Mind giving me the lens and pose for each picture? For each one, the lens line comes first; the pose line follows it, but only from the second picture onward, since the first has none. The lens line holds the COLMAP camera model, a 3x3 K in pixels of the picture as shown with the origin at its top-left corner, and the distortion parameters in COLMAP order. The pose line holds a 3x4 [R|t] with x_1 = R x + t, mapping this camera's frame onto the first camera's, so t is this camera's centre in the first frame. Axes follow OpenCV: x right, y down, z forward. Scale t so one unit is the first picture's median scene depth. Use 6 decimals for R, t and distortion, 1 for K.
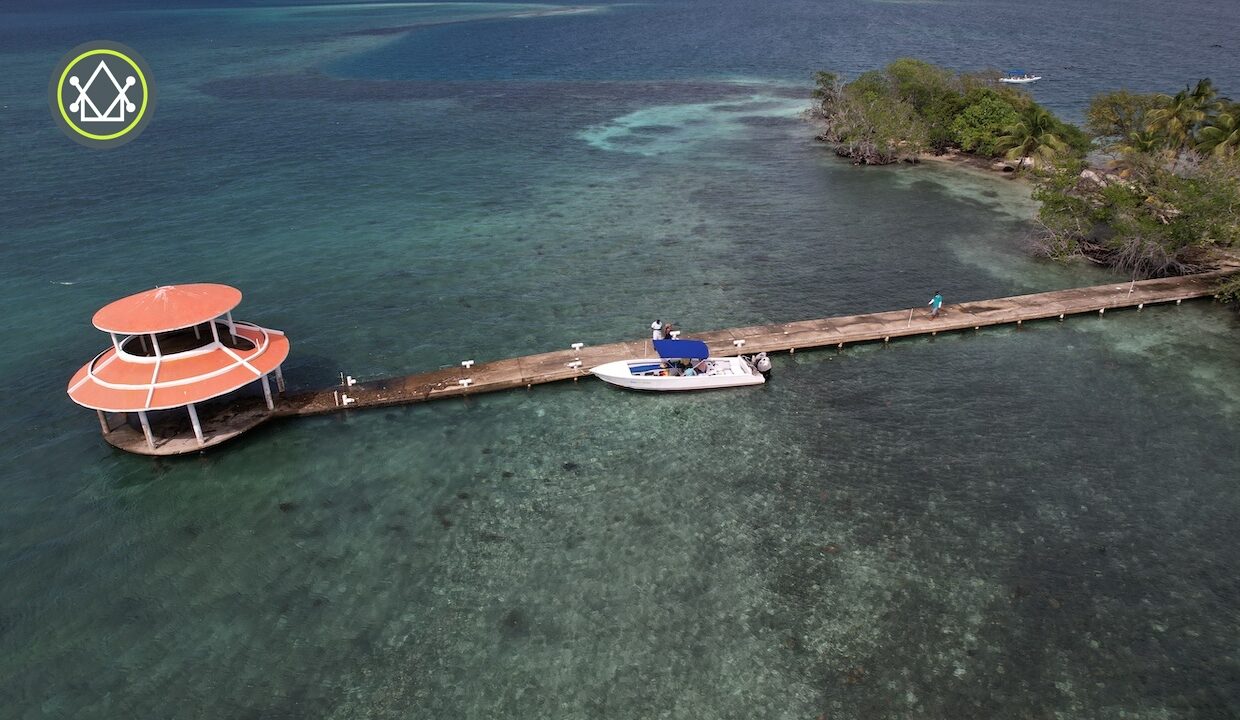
lens RADIAL K [[808.4, 0, 620.0], [0, 808.4, 360.0], [0, 0, 1]] dist [-0.071313, 0.055342]
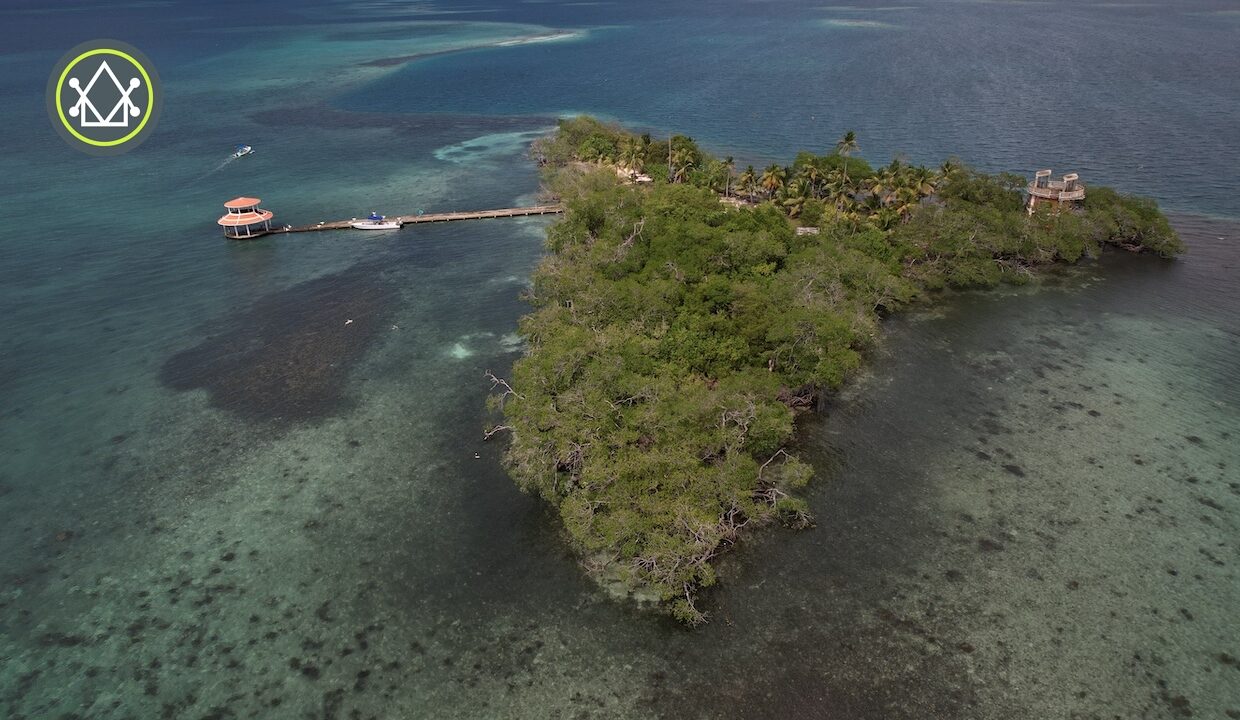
lens RADIAL K [[808.4, 0, 620.0], [0, 808.4, 360.0], [0, 0, 1]] dist [-0.071313, 0.055342]
pose [[0.998499, 0.021963, -0.050176, 1.199504], [-0.021822, 0.999756, 0.003354, 0.517771], [0.050237, -0.002254, 0.998735, -2.254044]]
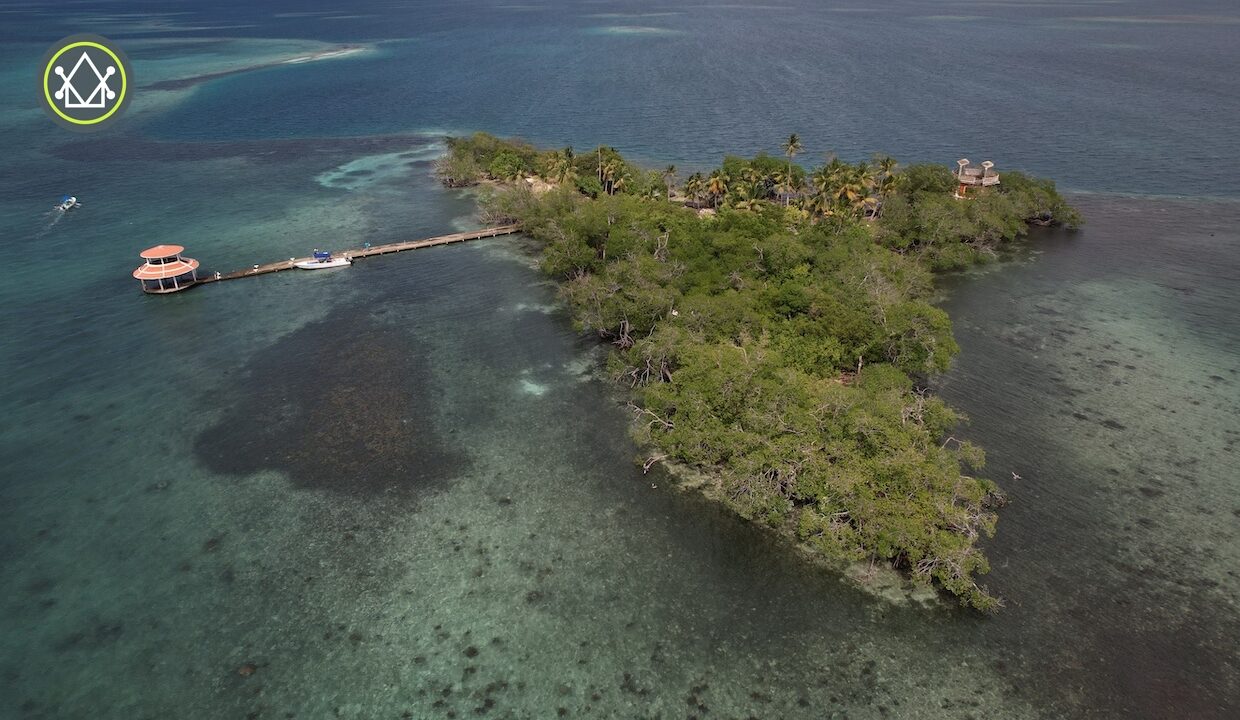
lens RADIAL K [[808.4, 0, 620.0], [0, 808.4, 360.0], [0, 0, 1]] dist [-0.071313, 0.055342]
pose [[0.972036, -0.101272, 0.211871, 0.453501], [0.102772, 0.994697, 0.003952, 0.457097], [-0.211147, 0.017933, 0.977290, -2.147547]]
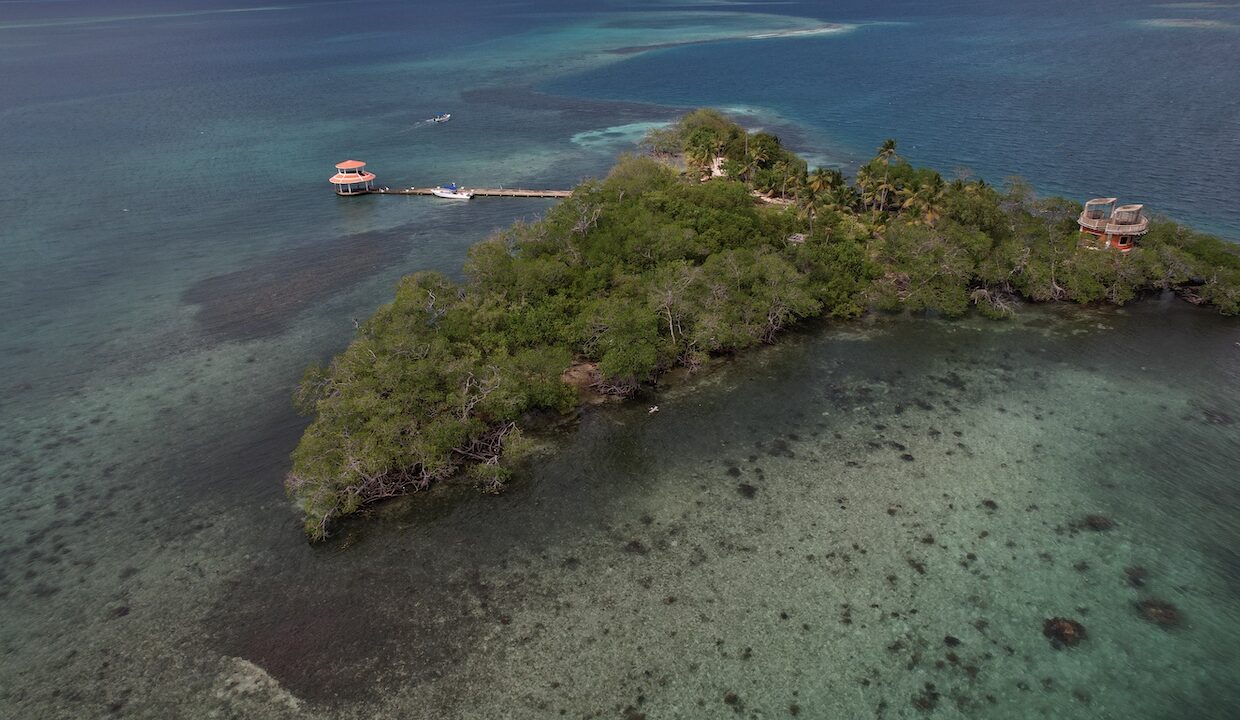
lens RADIAL K [[808.4, 0, 620.0], [0, 808.4, 360.0], [0, 0, 1]] dist [-0.071313, 0.055342]
pose [[0.910382, 0.175884, -0.374527, 2.228689], [-0.171271, 0.984156, 0.045858, 0.449827], [0.376658, 0.022397, 0.926081, -2.151276]]
